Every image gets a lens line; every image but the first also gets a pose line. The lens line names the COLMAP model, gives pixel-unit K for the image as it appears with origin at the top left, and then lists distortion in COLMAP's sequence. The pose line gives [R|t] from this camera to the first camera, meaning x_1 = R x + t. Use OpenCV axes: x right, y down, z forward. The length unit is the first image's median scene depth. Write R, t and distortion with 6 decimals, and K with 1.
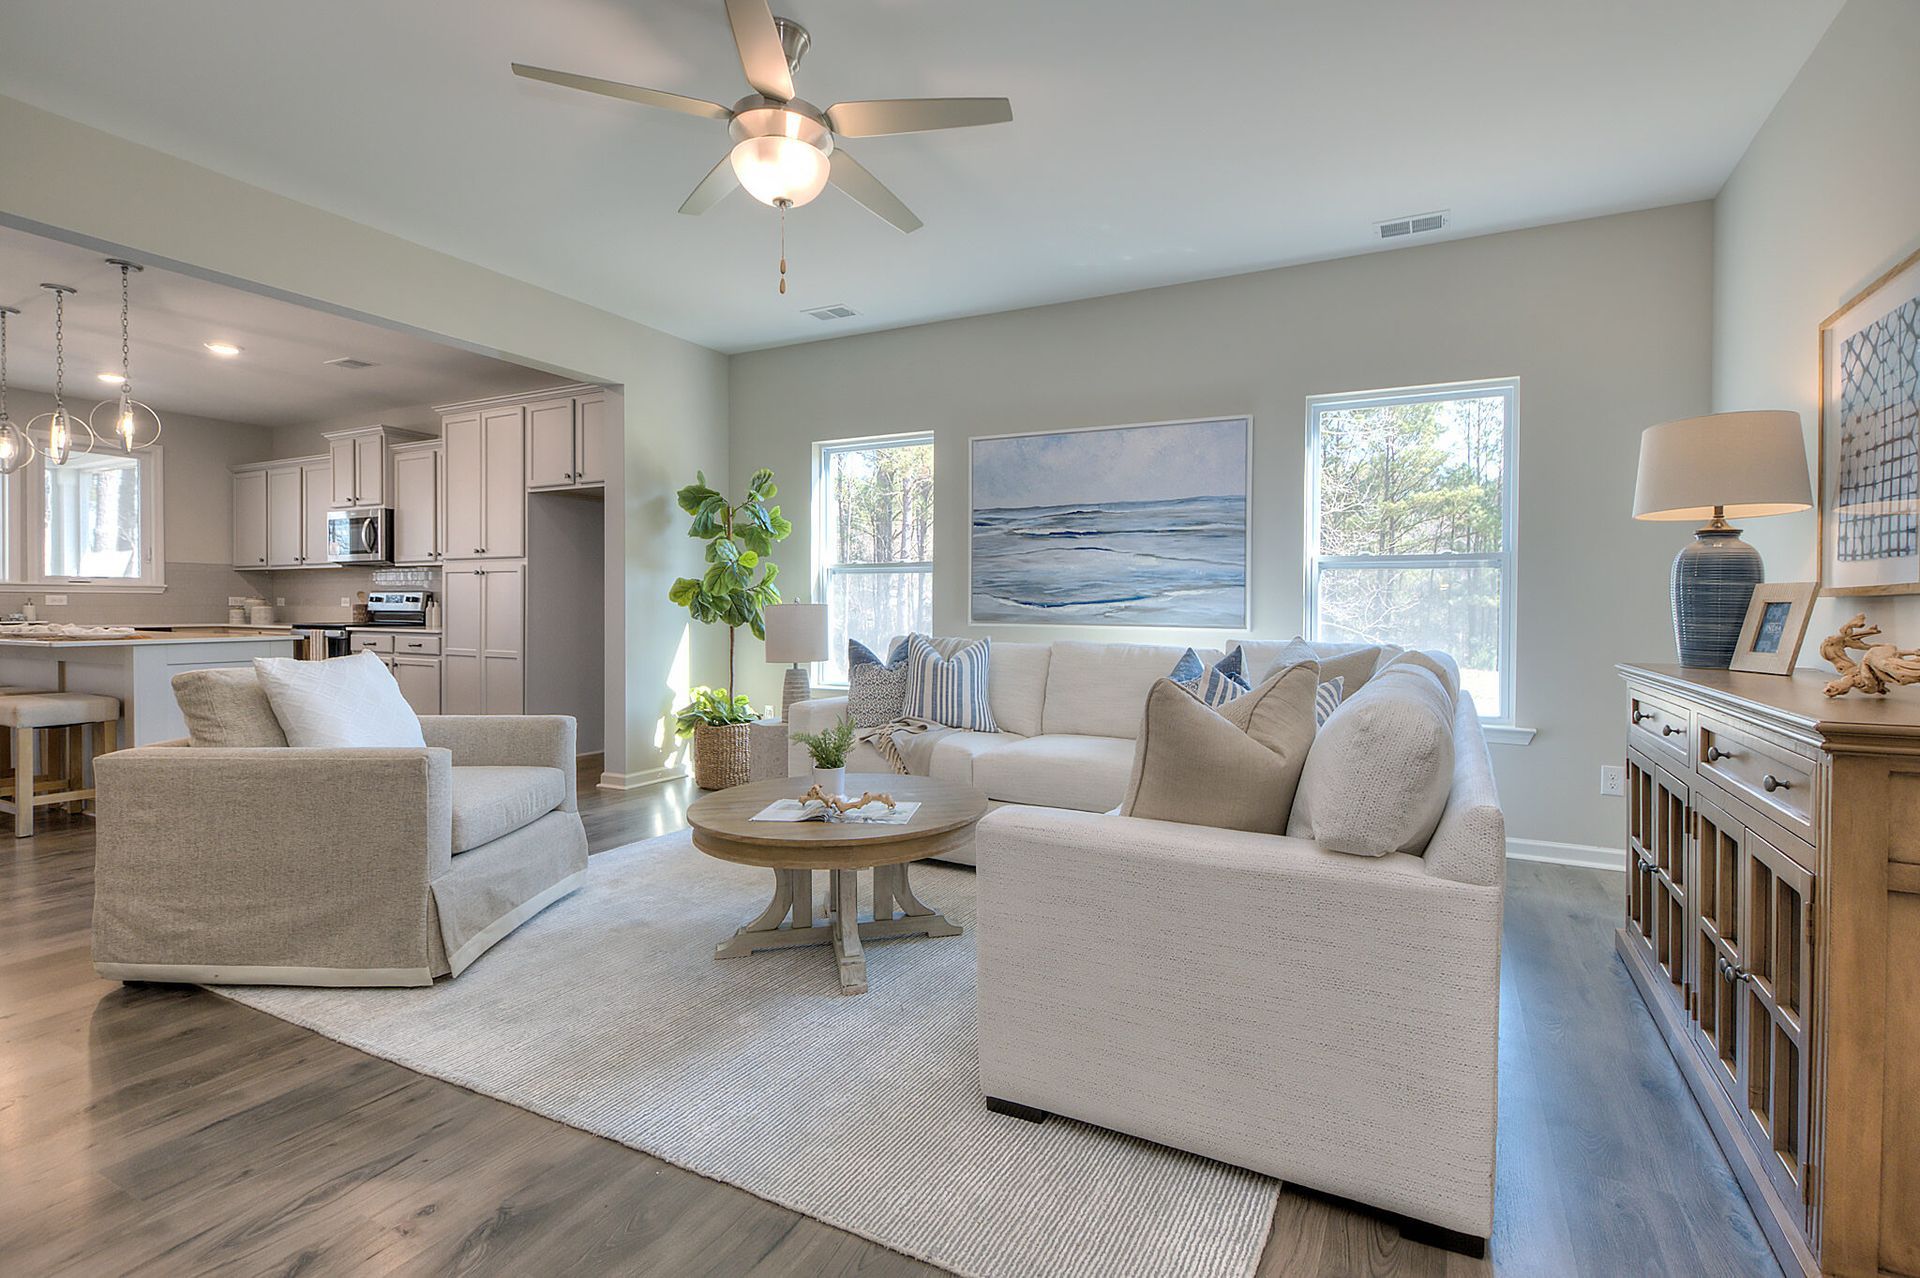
lens RADIAL K [[879.6, 0, 1012.2], [0, 879.6, 614.8], [0, 0, 1]] dist [0.001344, 0.002064]
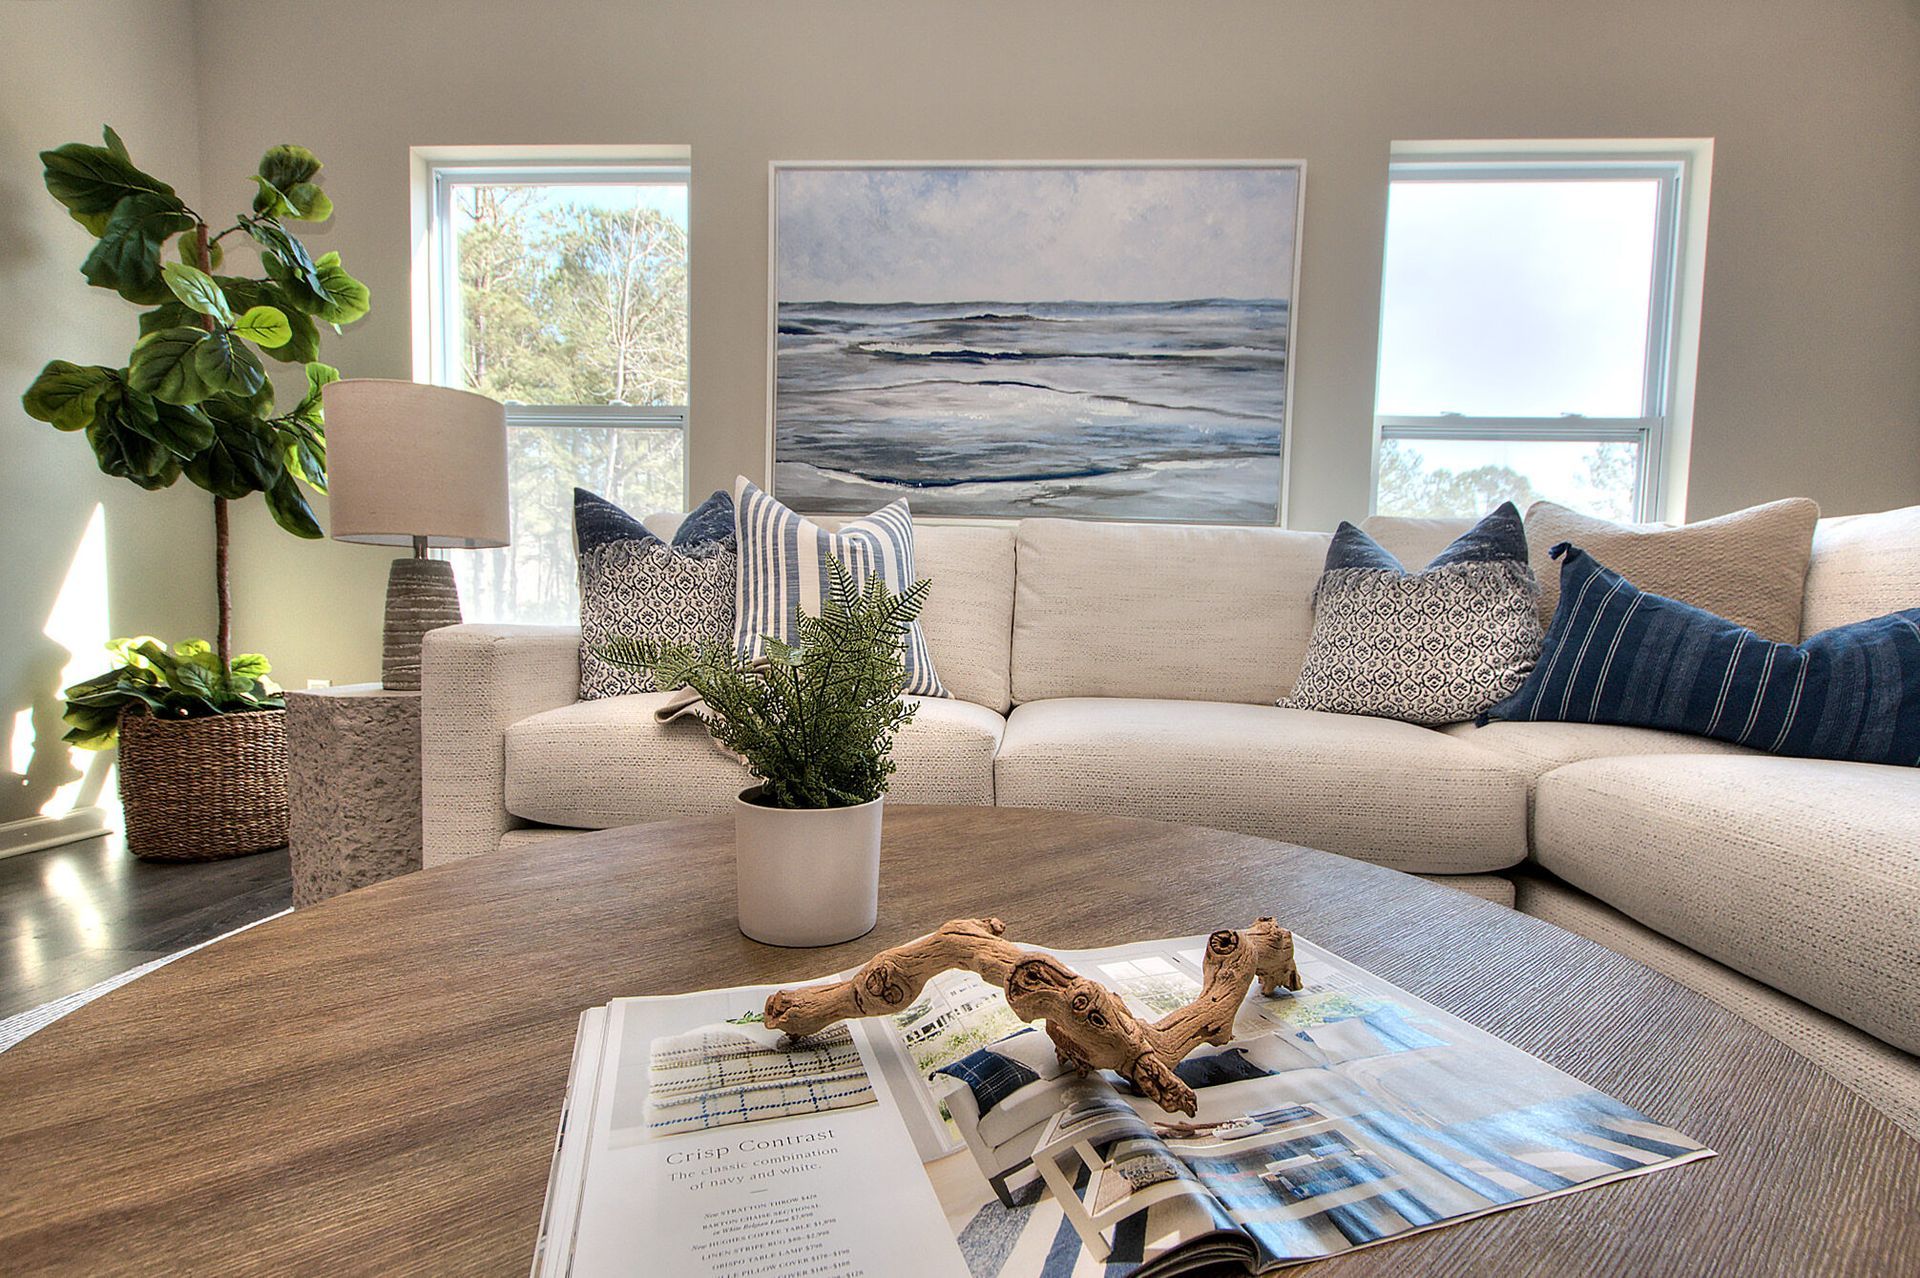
lens RADIAL K [[858.3, 0, 958.0], [0, 858.3, 671.8], [0, 0, 1]] dist [0.003402, 0.000046]
pose [[0.921287, -0.008082, 0.388800, -0.148720], [-0.014126, 0.998429, 0.054226, 0.076030], [-0.388628, -0.055450, 0.919725, 0.462948]]
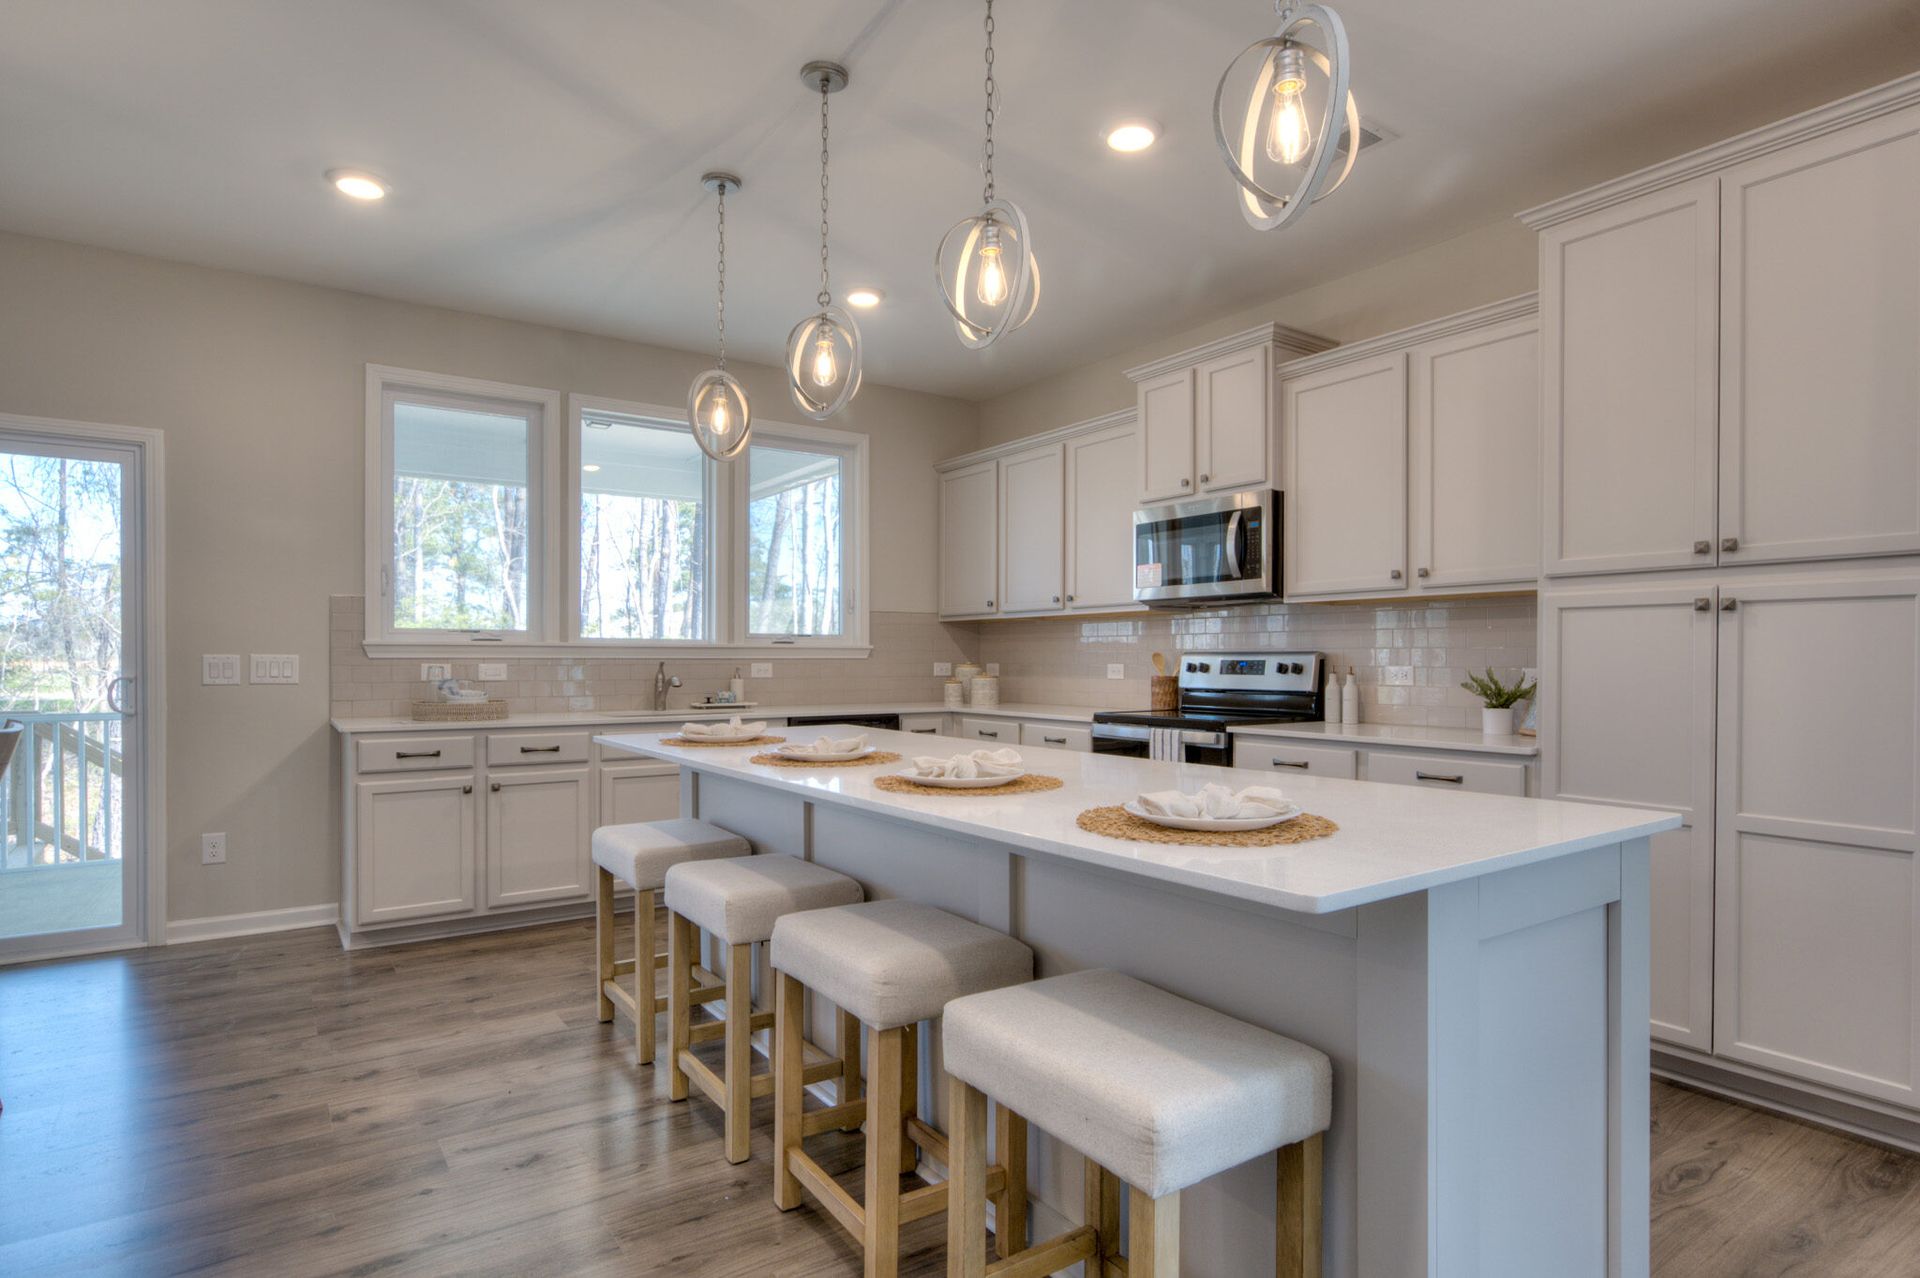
lens RADIAL K [[1029.2, 0, 973.8], [0, 1029.2, 648.0], [0, 0, 1]] dist [-0.011684, -0.000804]
pose [[0.879518, -0.008880, -0.475783, -0.825368], [-0.001986, 0.999749, -0.022331, -0.023250], [0.475862, 0.020585, 0.879279, 0.568723]]
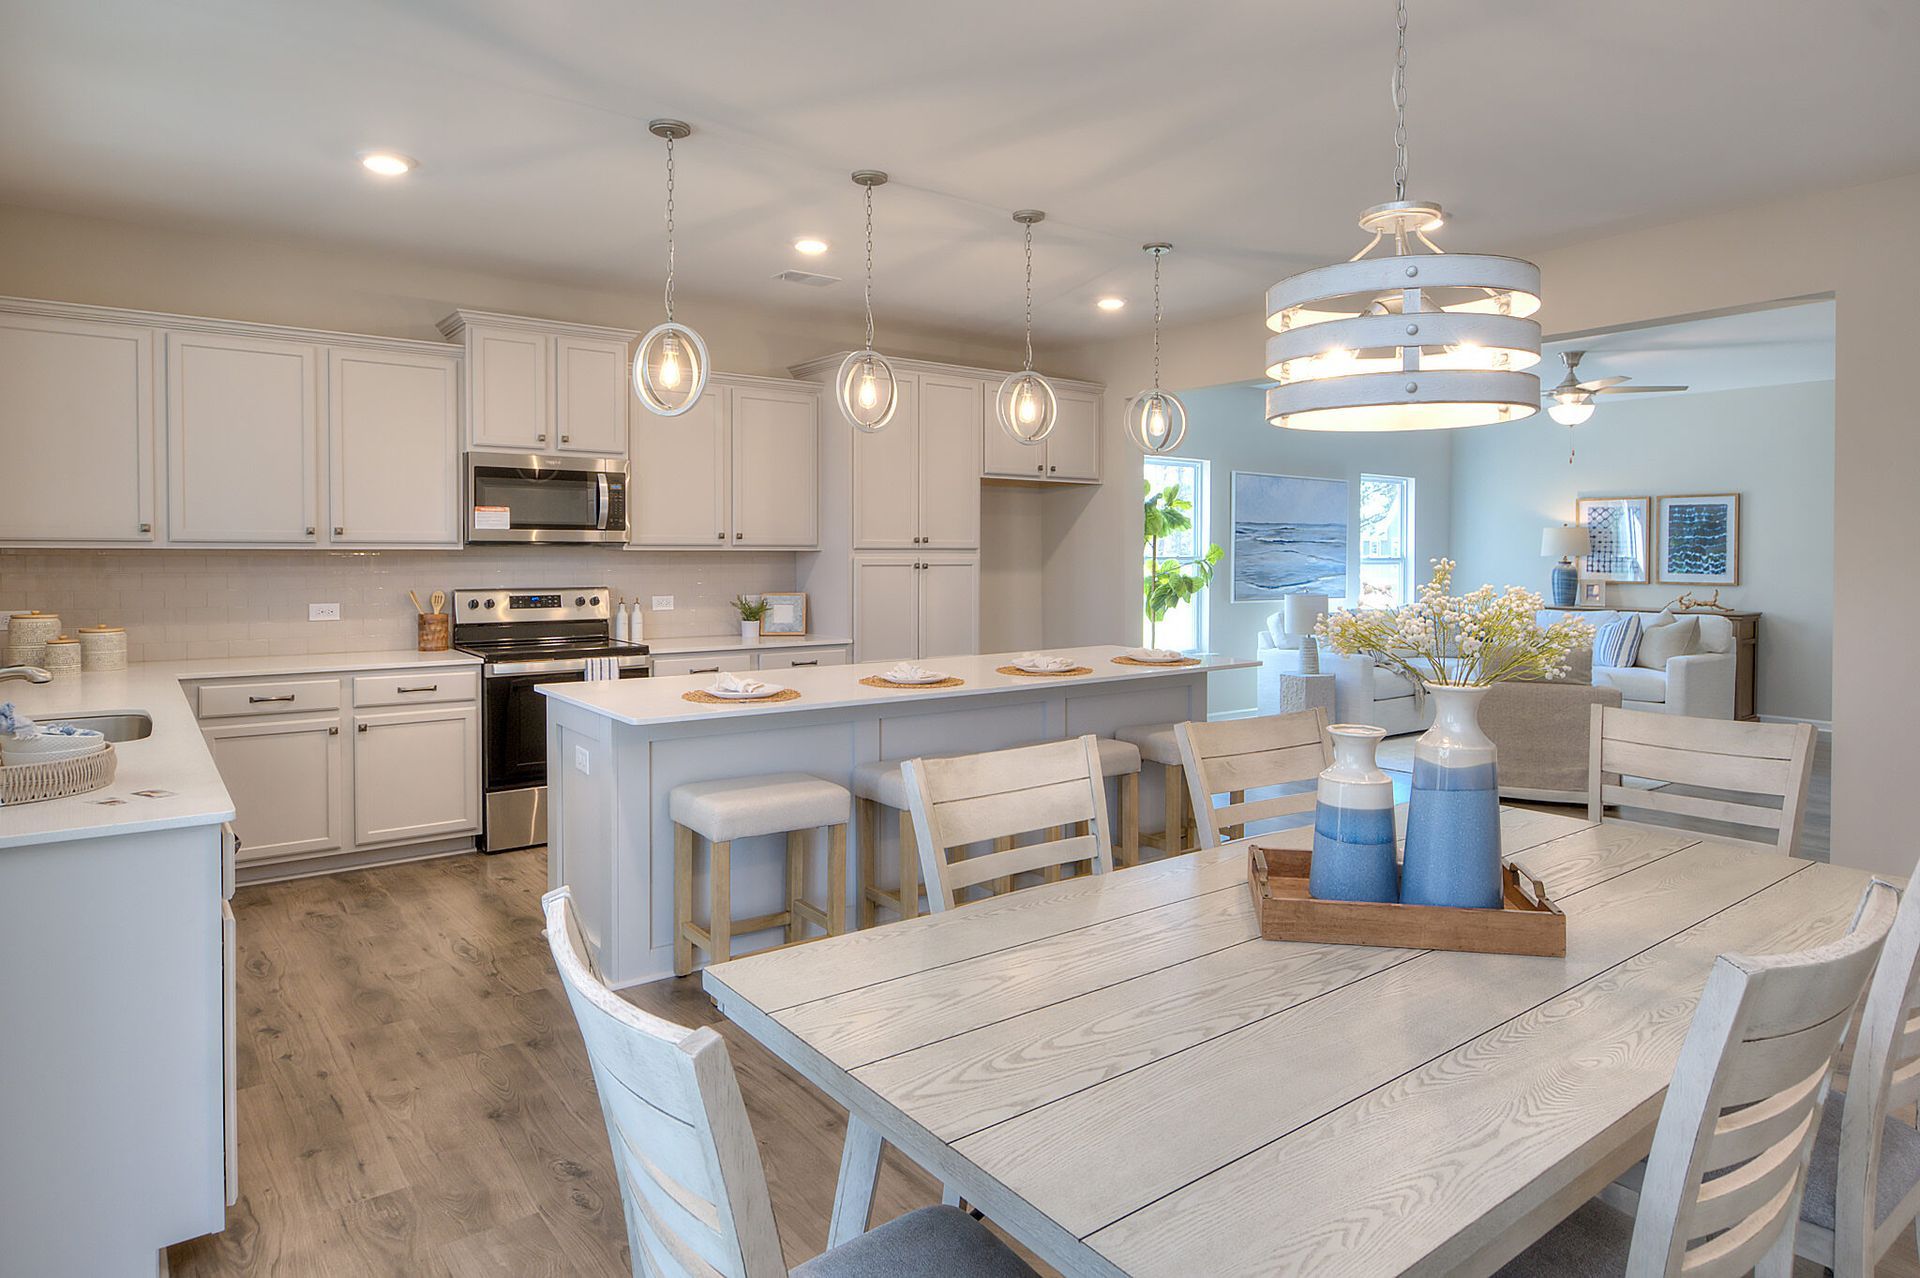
lens RADIAL K [[1123.5, 0, 950.8], [0, 1123.5, 583.6], [0, 0, 1]] dist [-0.000550, 0.002612]
pose [[0.442925, -0.029932, 0.896059, -1.903946], [0.007472, 0.999531, 0.029695, -0.077006], [-0.896527, -0.006457, 0.442941, 0.607015]]
